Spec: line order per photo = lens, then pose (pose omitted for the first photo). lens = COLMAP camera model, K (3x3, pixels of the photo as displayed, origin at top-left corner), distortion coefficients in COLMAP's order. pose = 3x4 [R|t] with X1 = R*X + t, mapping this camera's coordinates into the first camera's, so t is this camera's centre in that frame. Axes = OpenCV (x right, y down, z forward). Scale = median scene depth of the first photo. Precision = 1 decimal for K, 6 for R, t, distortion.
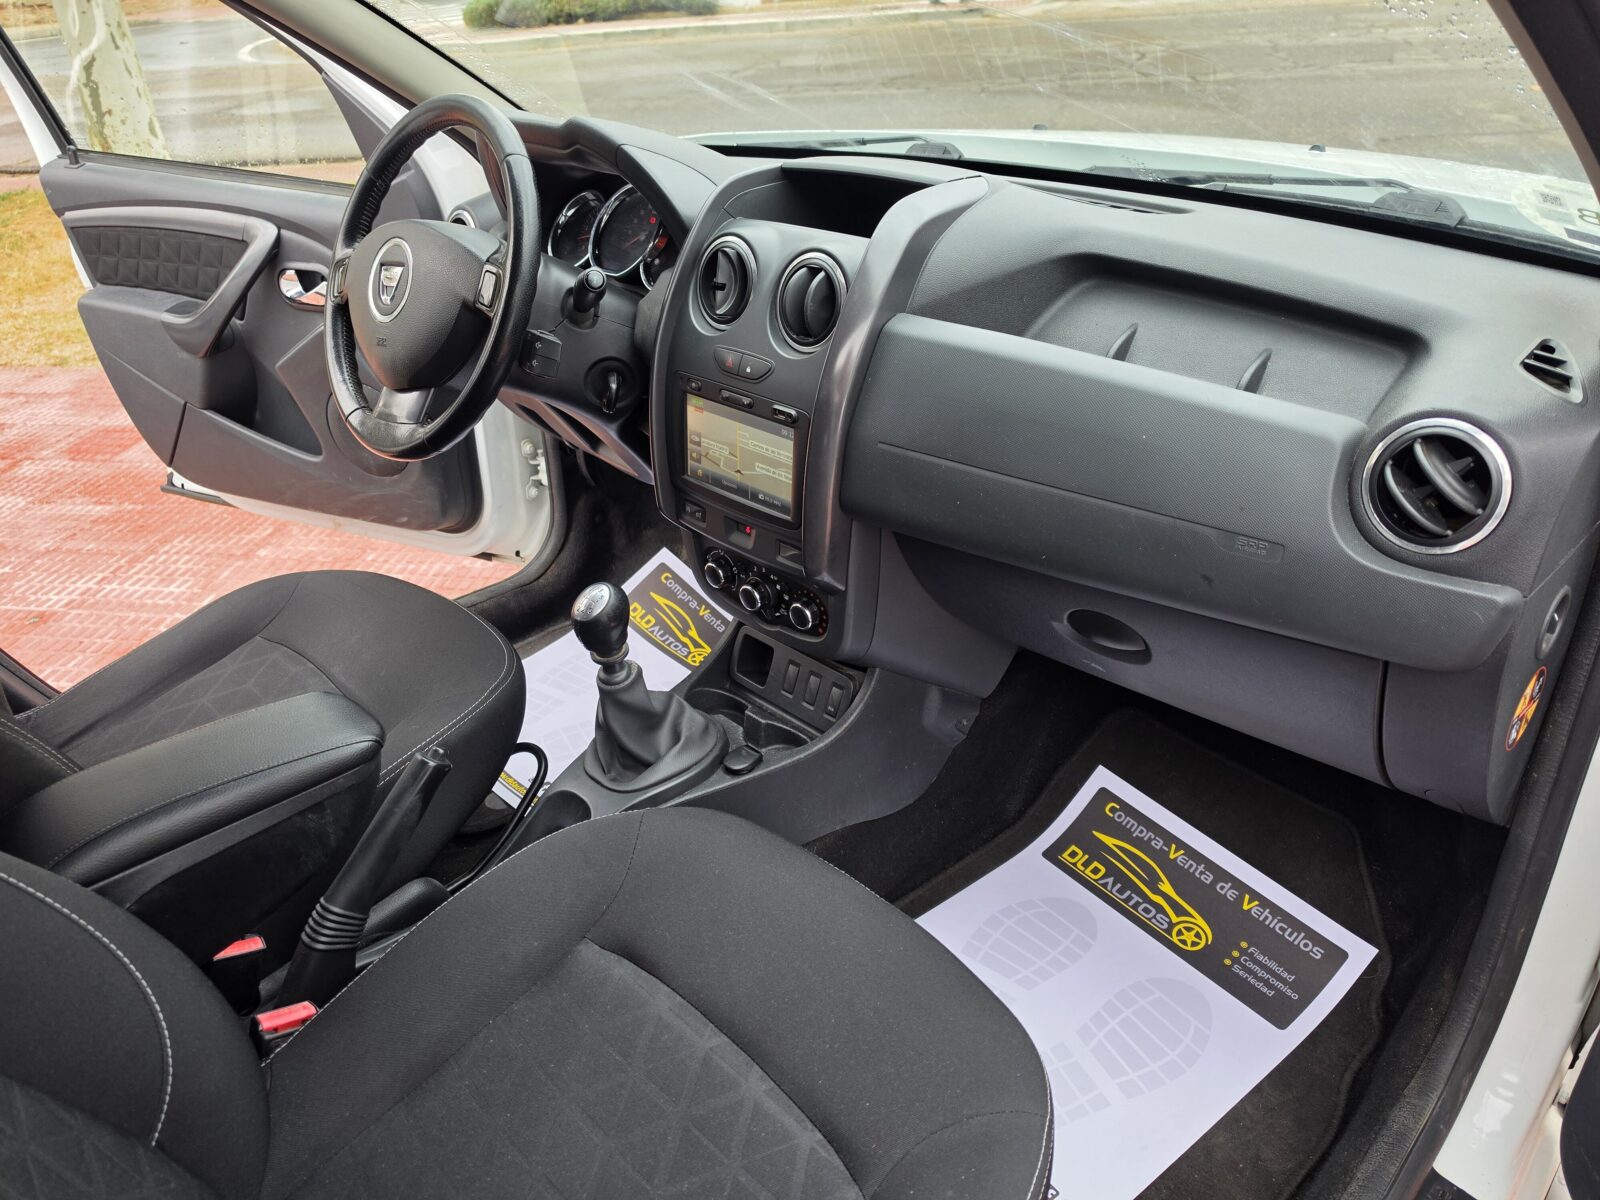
lens RADIAL K [[1114.0, 0, 796.1], [0, 1114.0, 560.3], [0, 0, 1]] dist [0.033431, -0.042964]
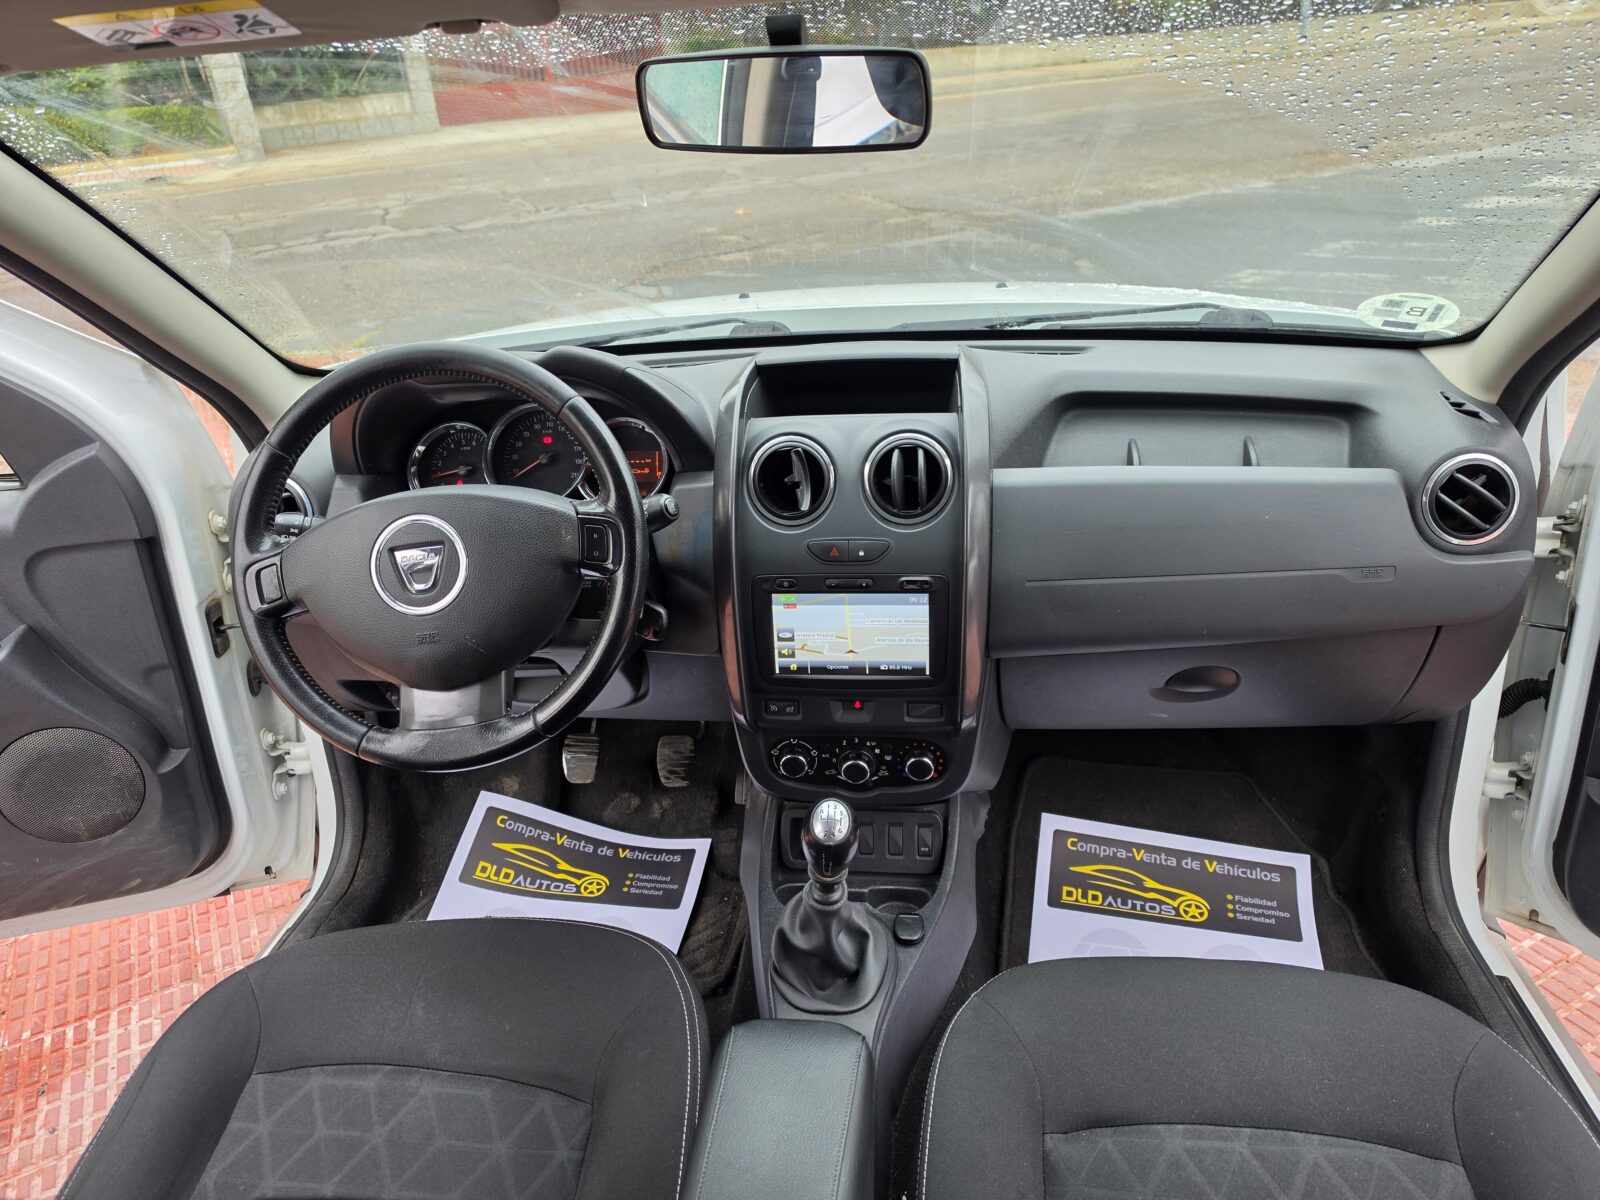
lens RADIAL K [[1114.0, 0, 796.1], [0, 1114.0, 560.3], [0, 0, 1]] dist [0.033431, -0.042964]
pose [[0.790056, -0.253068, 0.558362, -0.602205], [0.315054, 0.948944, -0.015694, -0.149706], [-0.525882, 0.188314, 0.829449, 0.155498]]
